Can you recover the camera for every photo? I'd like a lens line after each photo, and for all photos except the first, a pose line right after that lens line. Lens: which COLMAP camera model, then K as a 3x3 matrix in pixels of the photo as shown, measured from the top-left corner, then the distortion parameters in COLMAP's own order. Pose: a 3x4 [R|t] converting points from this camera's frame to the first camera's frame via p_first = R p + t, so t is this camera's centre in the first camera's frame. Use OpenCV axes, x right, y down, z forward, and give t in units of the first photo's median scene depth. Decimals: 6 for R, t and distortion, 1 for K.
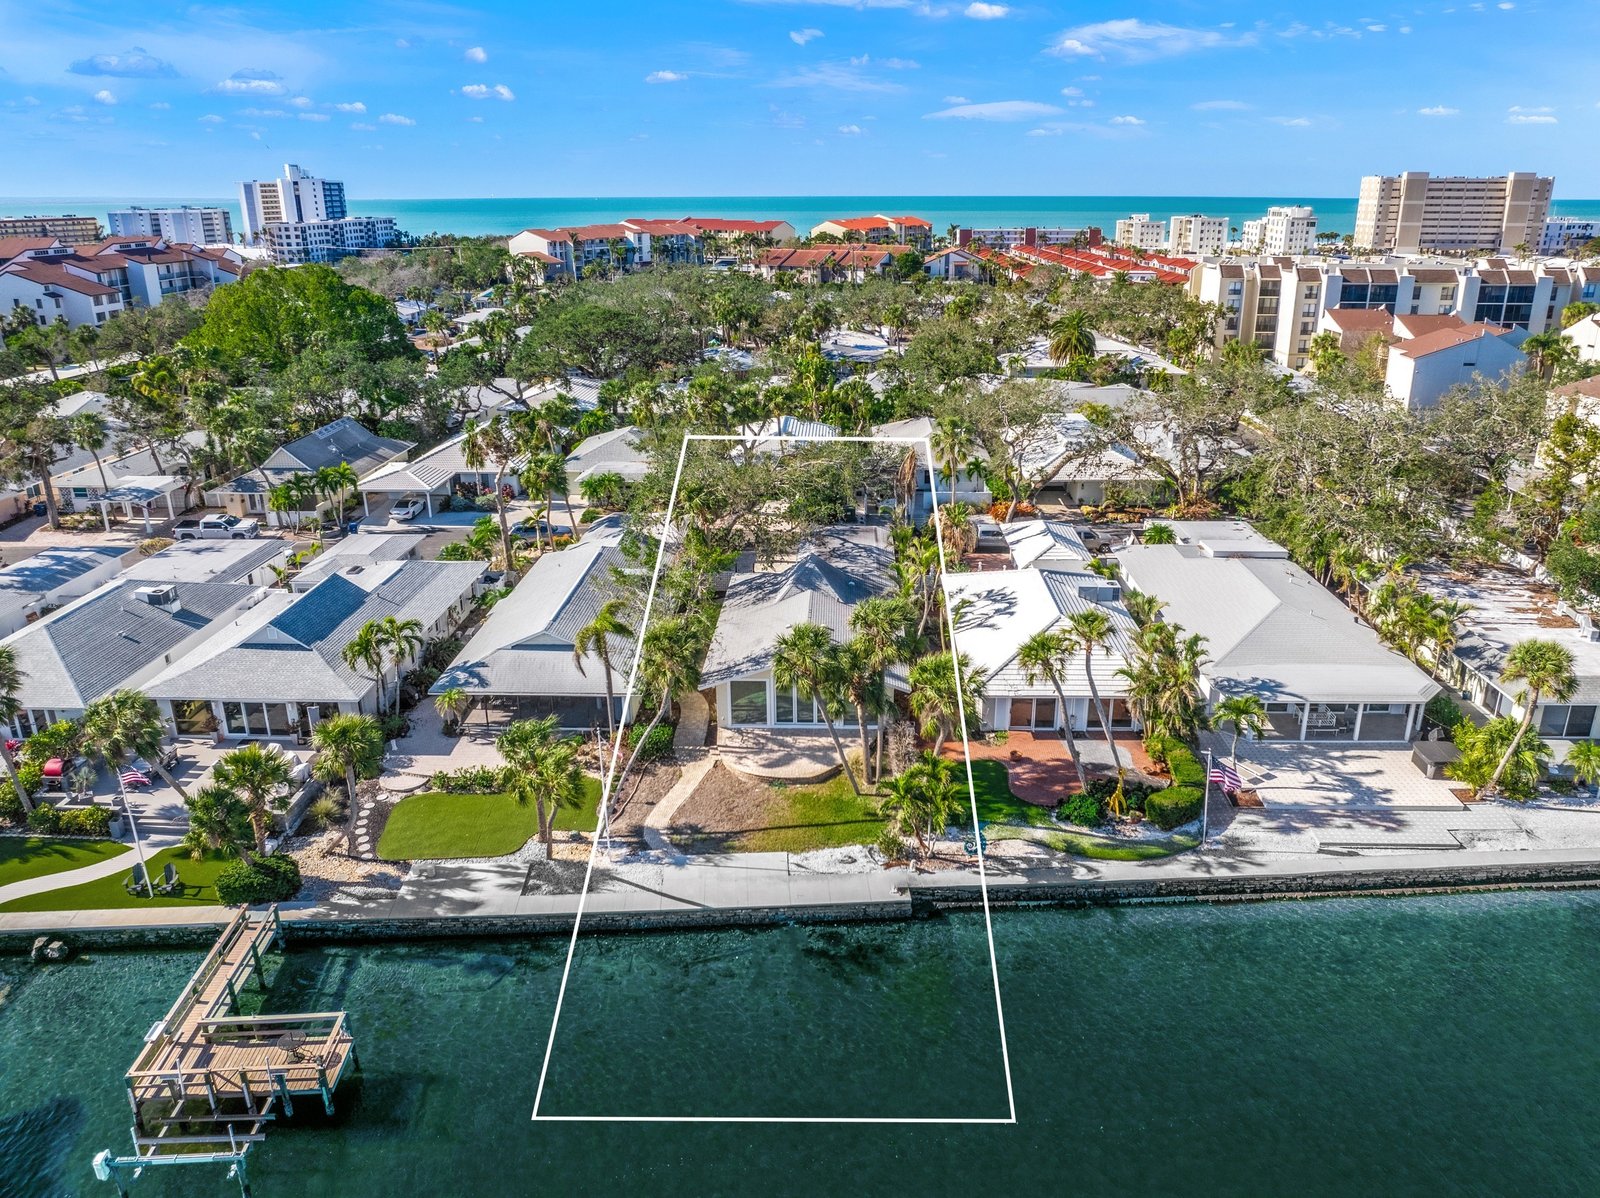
lens RADIAL K [[1105.0, 0, 813.6], [0, 1105.0, 601.8], [0, 0, 1]] dist [-0.037893, -0.001823]
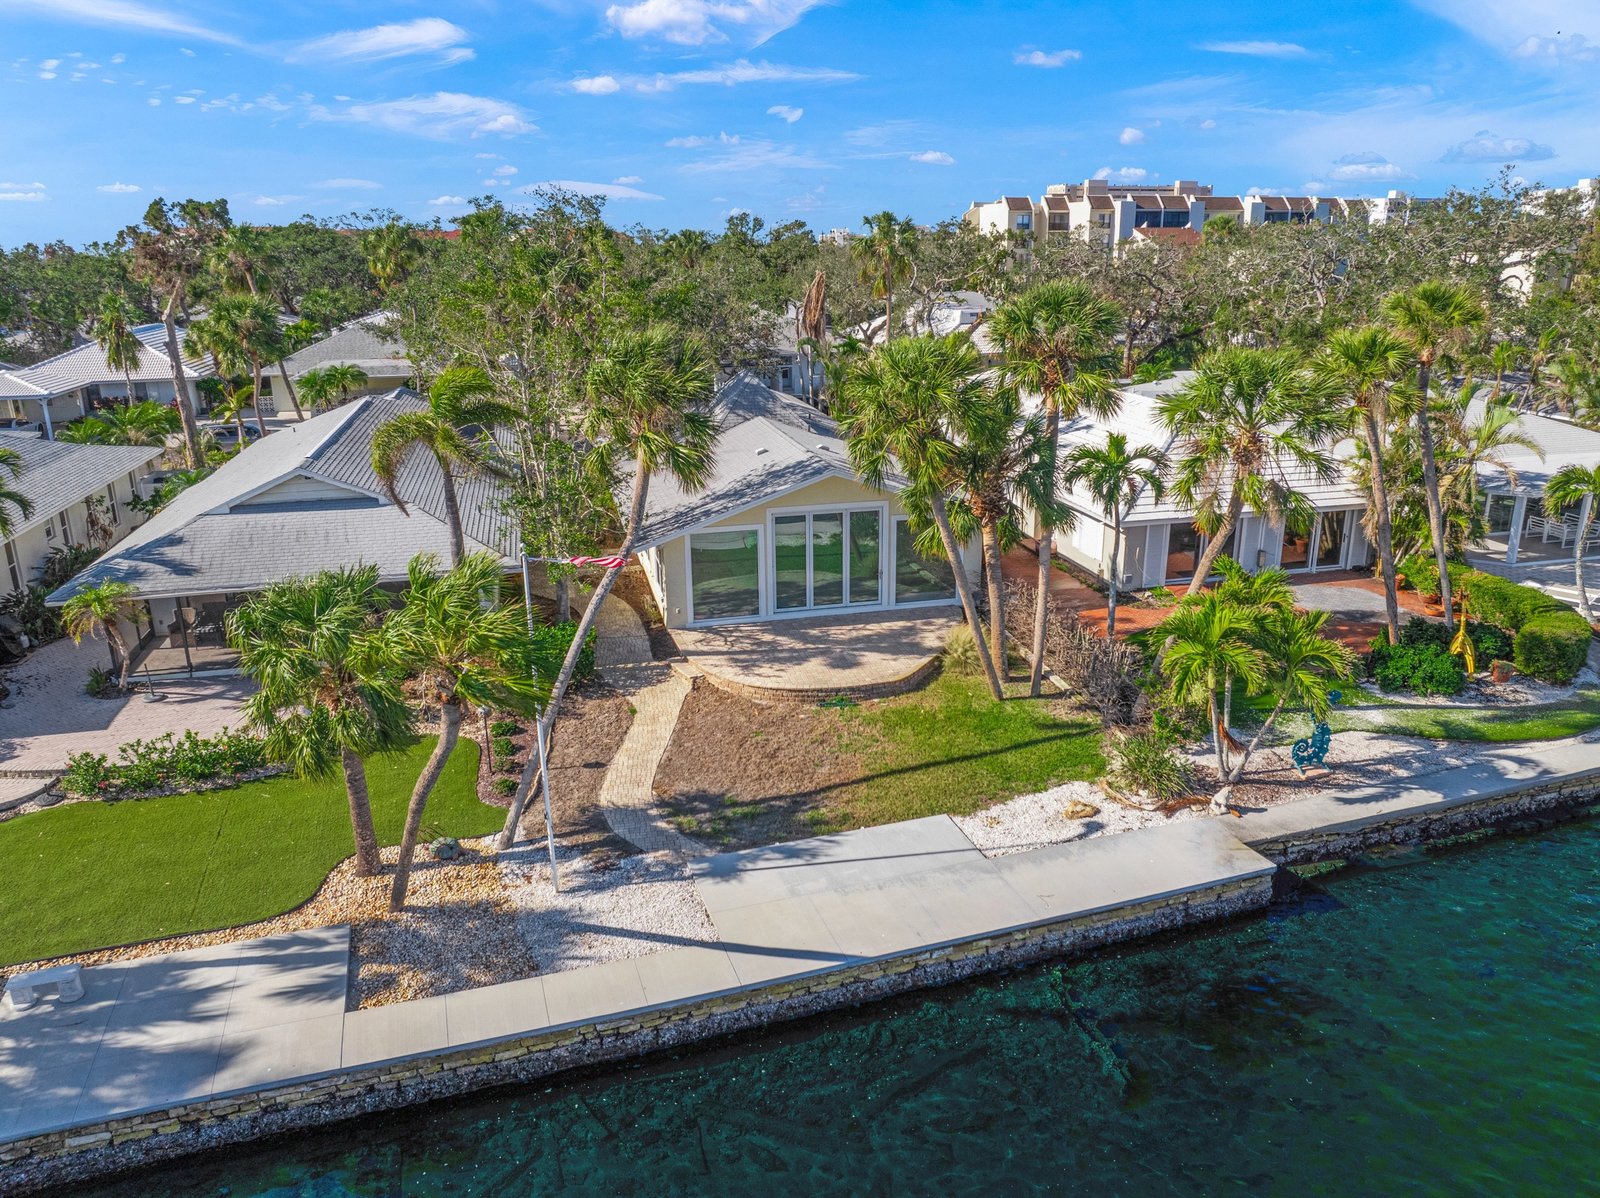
lens RADIAL K [[1105.0, 0, 795.0], [0, 1105.0, 589.8], [0, 0, 1]] dist [-0.037893, -0.001823]
pose [[0.964307, -0.080680, 0.252197, -0.187233], [0.095207, 0.994398, -0.045918, 0.146567], [-0.247079, 0.068290, 0.966586, 0.556519]]
